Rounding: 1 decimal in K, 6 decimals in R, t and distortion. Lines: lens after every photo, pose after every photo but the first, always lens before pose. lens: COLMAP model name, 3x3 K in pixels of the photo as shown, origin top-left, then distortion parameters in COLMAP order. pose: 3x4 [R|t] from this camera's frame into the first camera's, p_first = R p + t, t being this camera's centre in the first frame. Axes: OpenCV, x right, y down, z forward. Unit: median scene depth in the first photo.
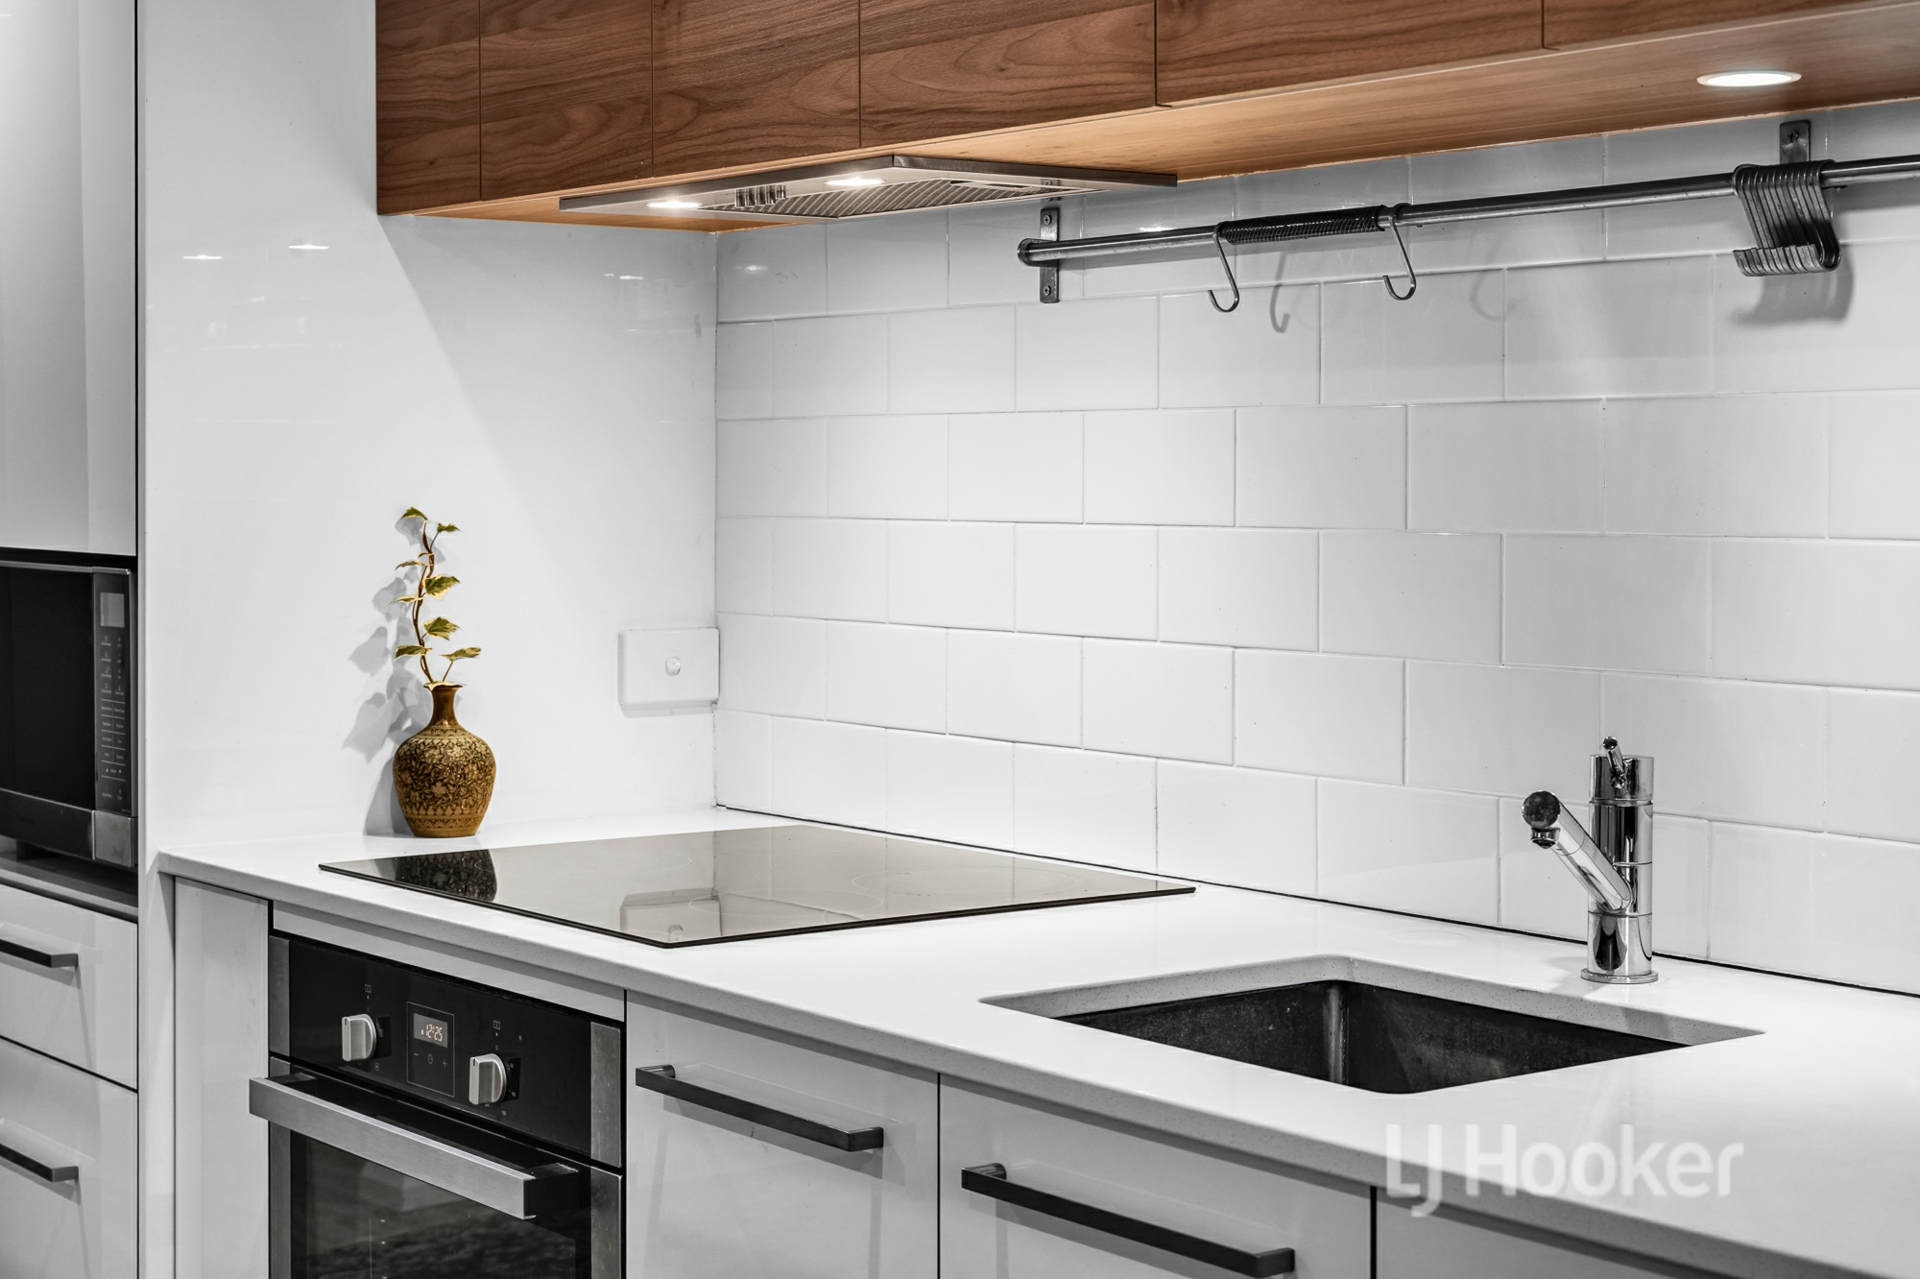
lens RADIAL K [[3124.2, 0, 972.4], [0, 3124.2, 528.2], [0, 0, 1]] dist [0.008490, 0.000000]
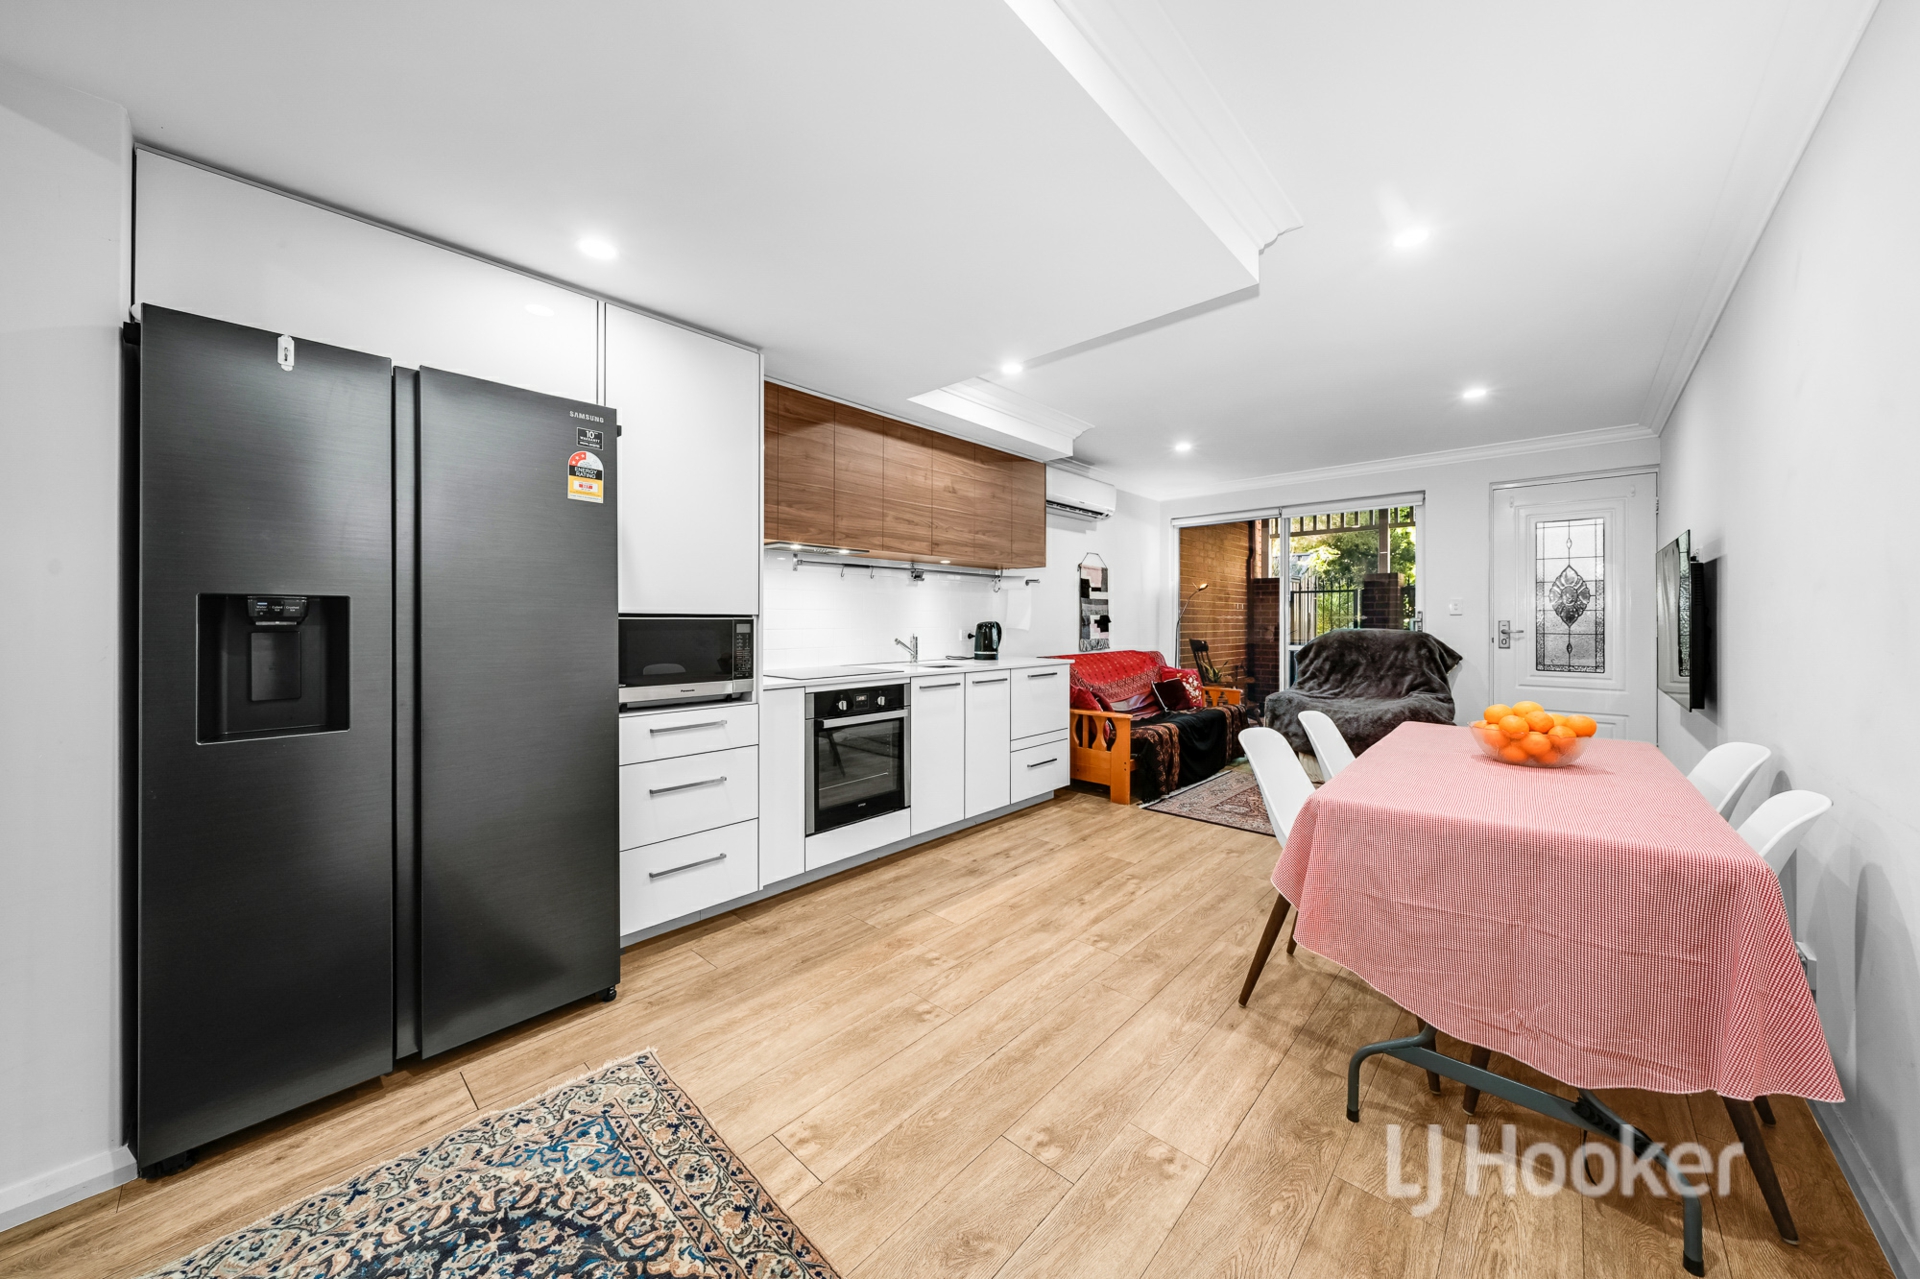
lens RADIAL K [[664.6, 0, 959.5], [0, 664.6, 616.3], [0, 0, 1]] dist [-0.000746, 0.000077]
pose [[-0.182913, 0.006176, 0.983110, -1.321435], [0.018874, 0.999818, -0.002769, 0.021672], [-0.982948, 0.018049, -0.182997, 1.008971]]
